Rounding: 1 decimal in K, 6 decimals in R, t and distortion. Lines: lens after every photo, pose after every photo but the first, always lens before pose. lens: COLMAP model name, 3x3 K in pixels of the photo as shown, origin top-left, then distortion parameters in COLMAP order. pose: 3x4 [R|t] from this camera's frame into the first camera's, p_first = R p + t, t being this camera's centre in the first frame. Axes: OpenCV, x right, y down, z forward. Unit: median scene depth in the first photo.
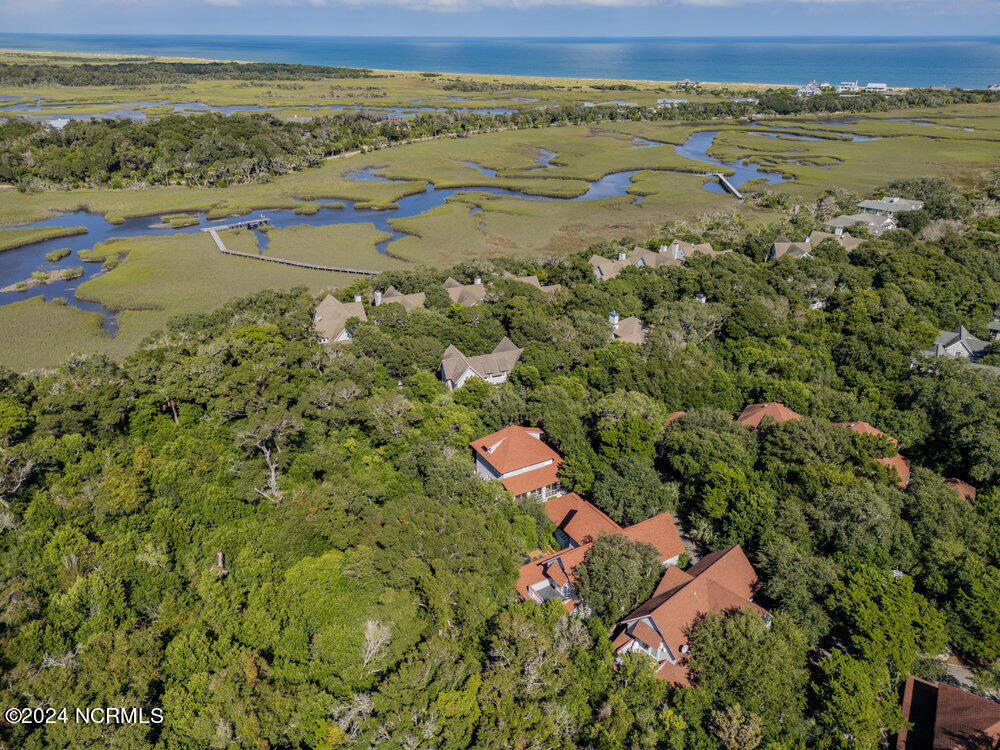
lens RADIAL K [[723.4, 0, 495.1], [0, 723.4, 375.0], [0, 0, 1]] dist [0.061614, -0.056328]
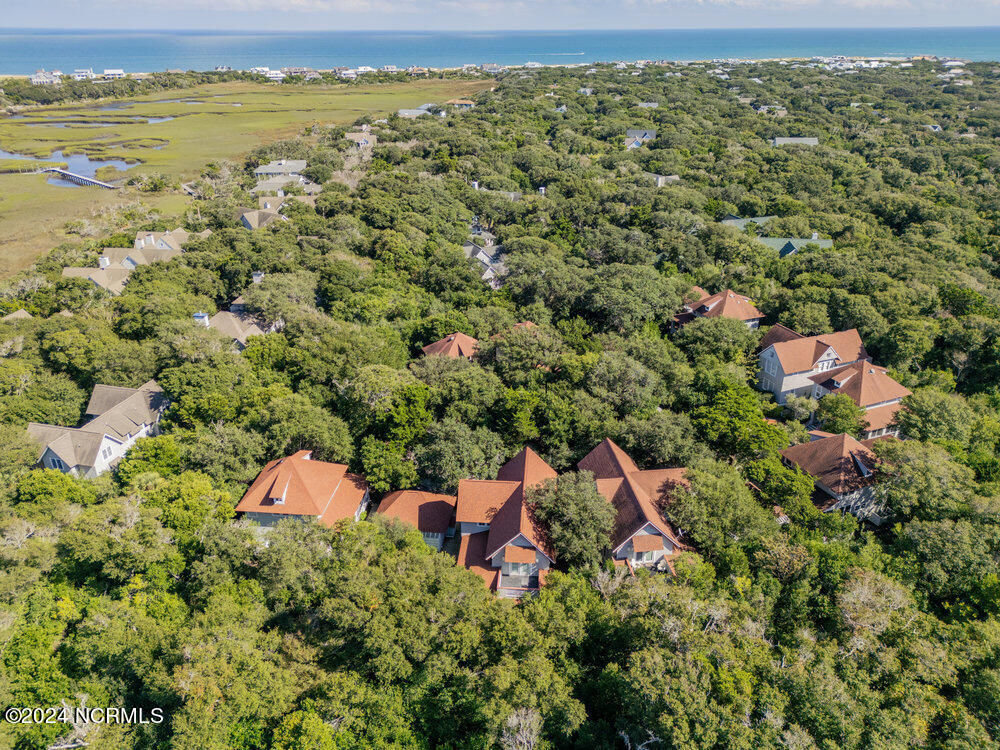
lens RADIAL K [[723.4, 0, 495.1], [0, 723.4, 375.0], [0, 0, 1]] dist [0.061614, -0.056328]
pose [[0.581493, -0.350979, 0.733948, -0.305200], [0.345406, 0.923316, 0.167877, -0.051222], [-0.736587, 0.155890, 0.658132, 0.254831]]
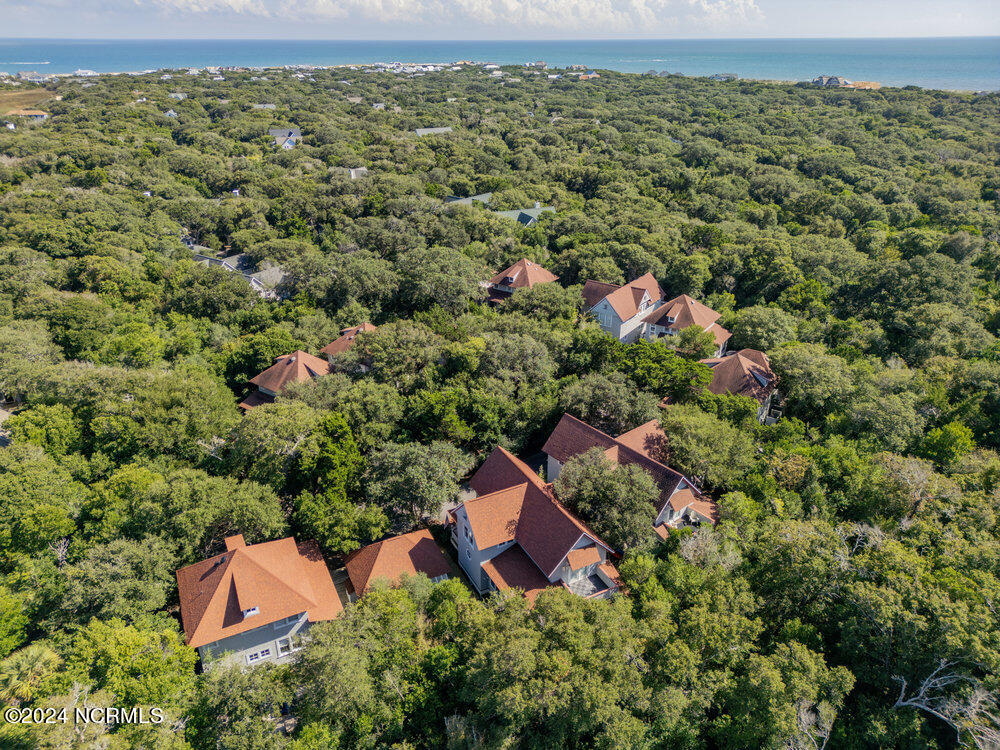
lens RADIAL K [[695.9, 0, 498.4], [0, 695.9, 376.3], [0, 0, 1]] dist [0.060772, -0.050797]
pose [[0.051545, -0.432759, 0.900035, -0.312205], [0.421490, 0.826460, 0.373244, -0.125040], [-0.905367, 0.360117, 0.225003, 0.517964]]
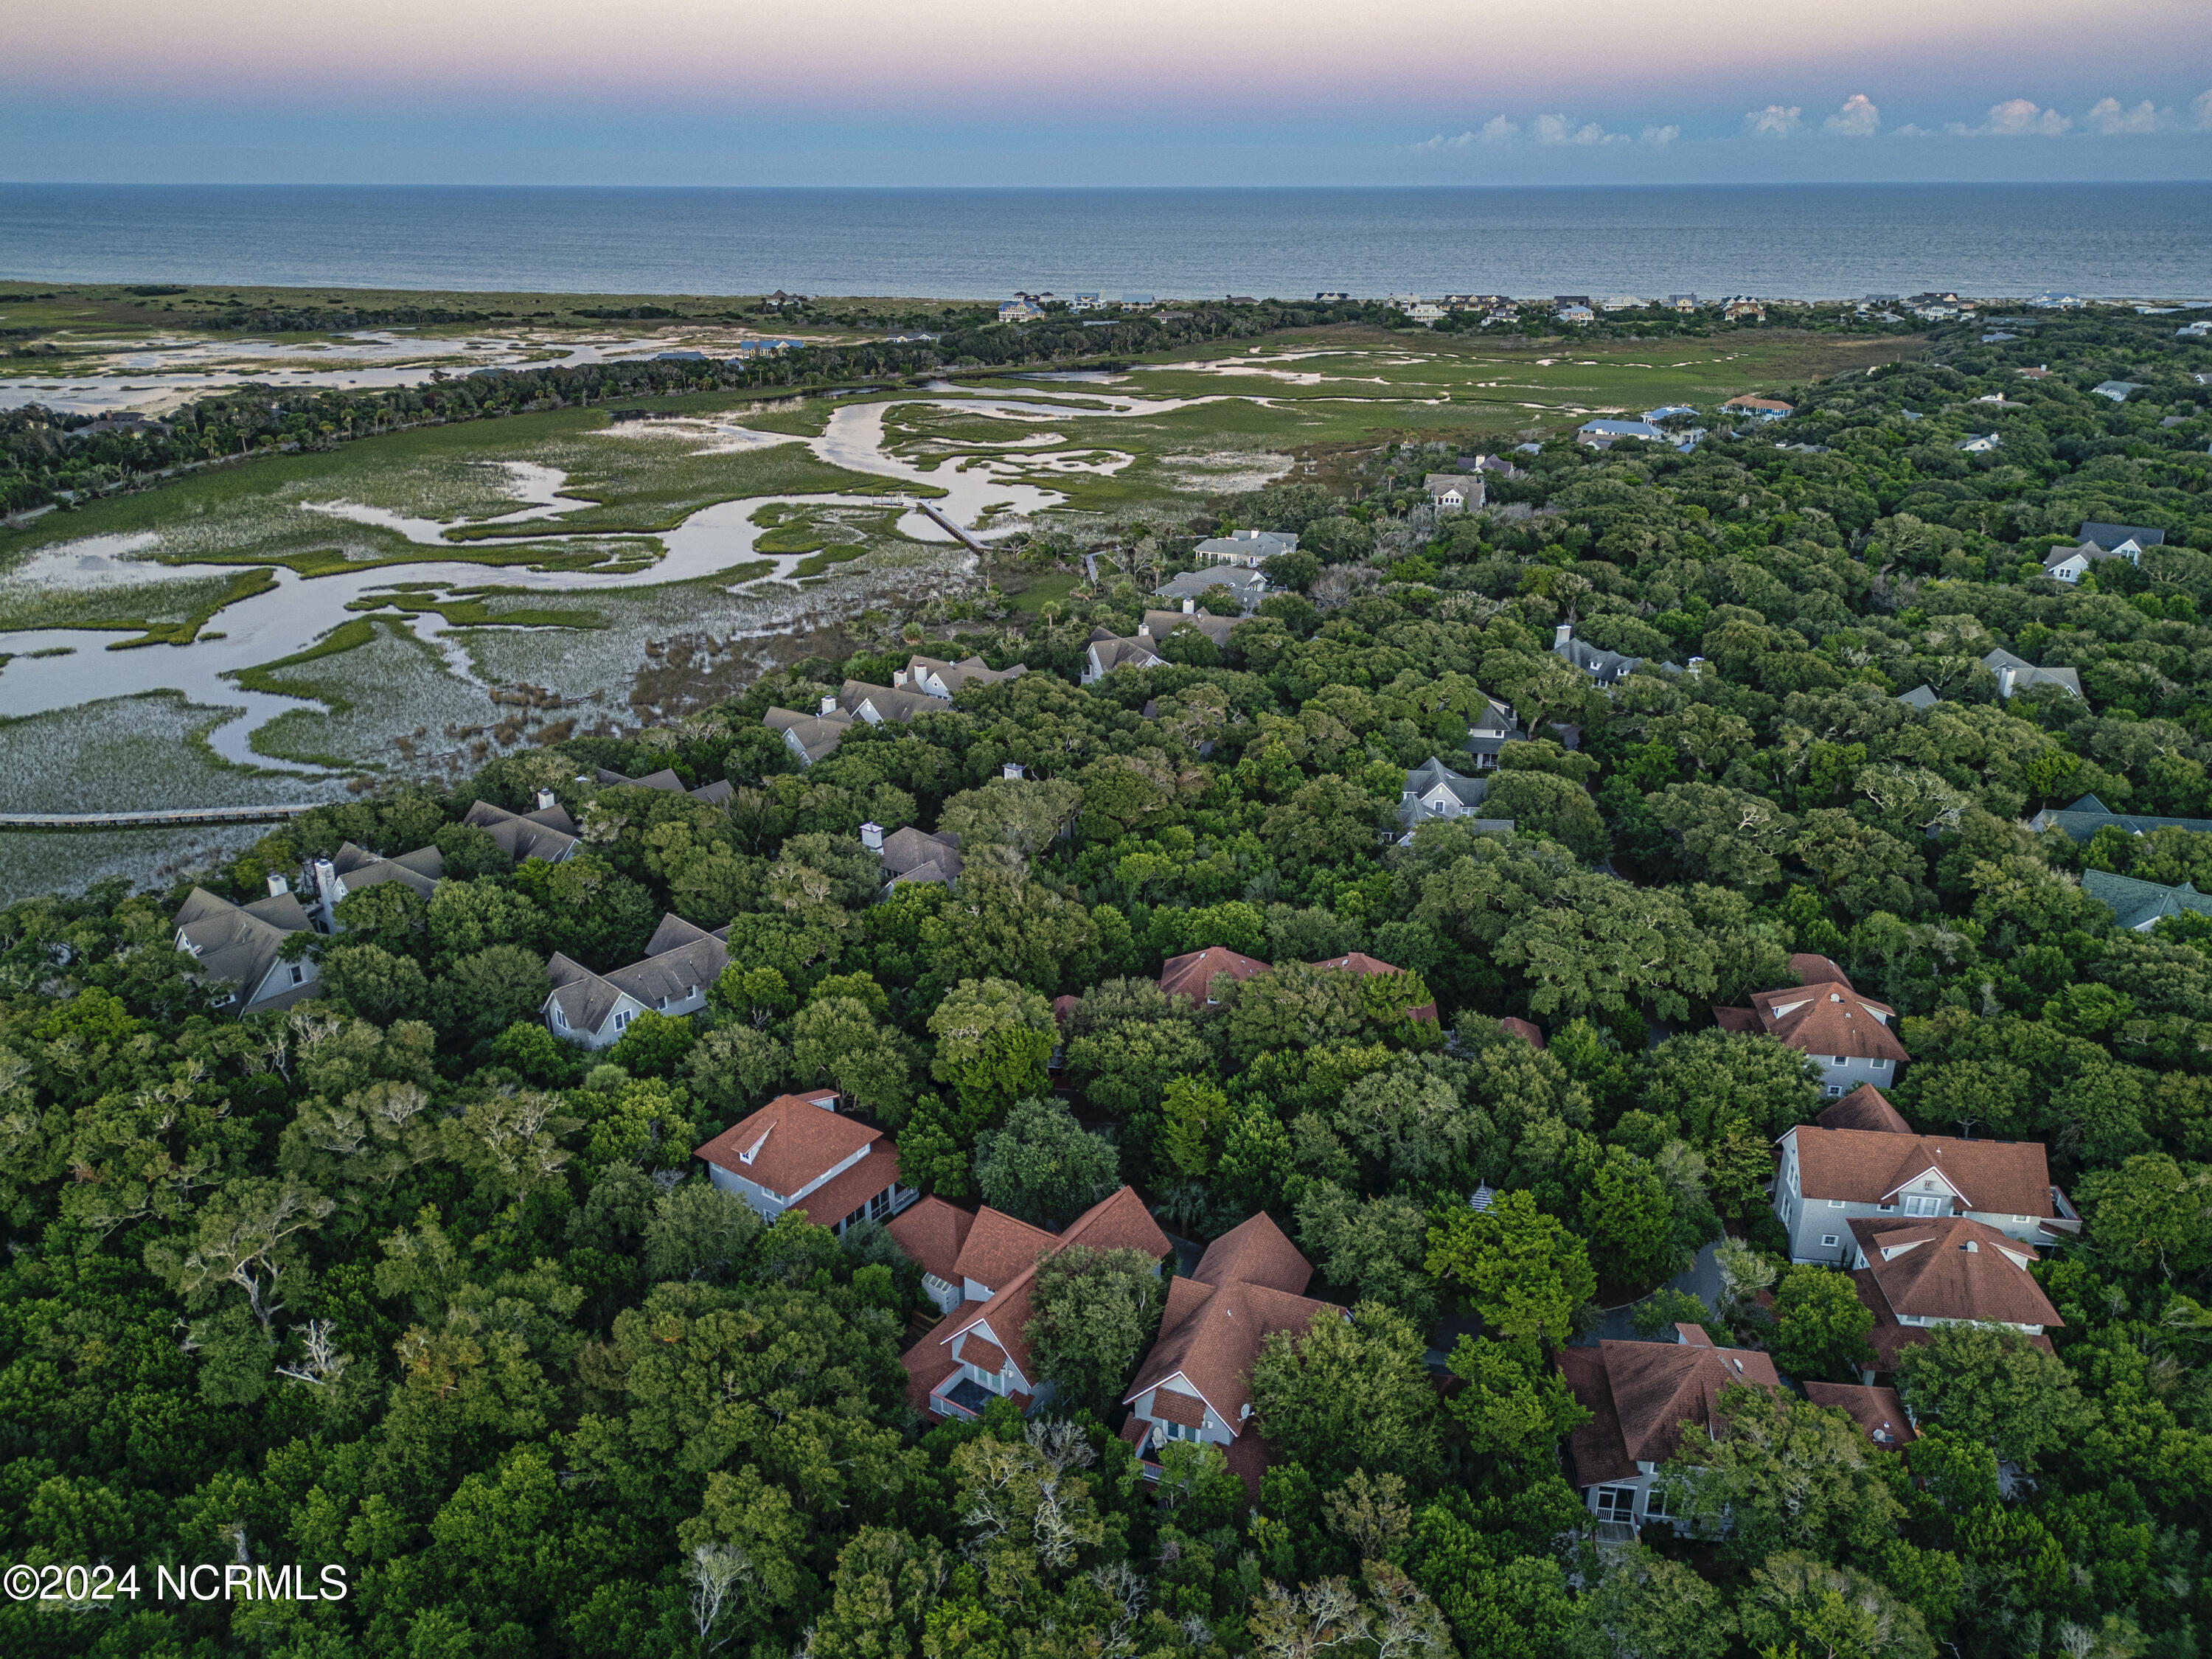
lens RADIAL K [[1588.9, 0, 1088.7], [0, 1588.9, 827.3], [0, 0, 1]] dist [0.061069, -0.058506]
pose [[0.906562, -0.161064, 0.390133, -0.146756], [0.181654, 0.983229, -0.016195, -0.045181], [-0.380982, 0.085551, 0.920616, -0.089550]]
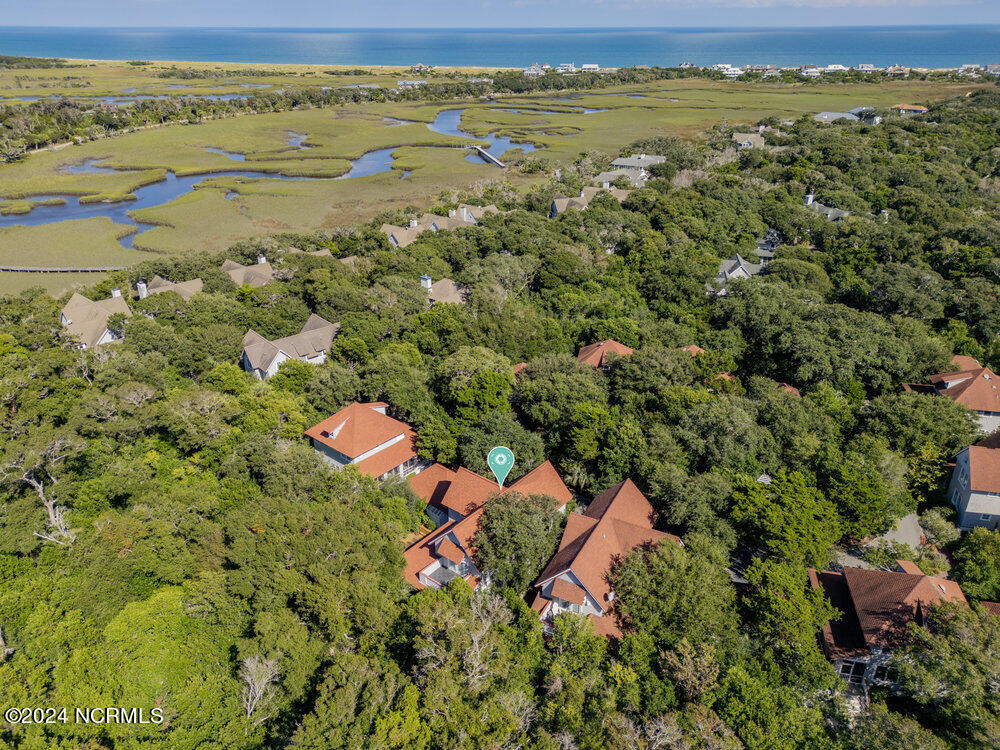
lens RADIAL K [[723.4, 0, 495.1], [0, 723.4, 375.0], [0, 0, 1]] dist [0.061614, -0.056328]
pose [[0.941942, -0.147064, 0.301858, -0.059506], [0.143954, 0.989045, 0.032655, 0.026376], [-0.303354, 0.012695, 0.952793, 0.090607]]
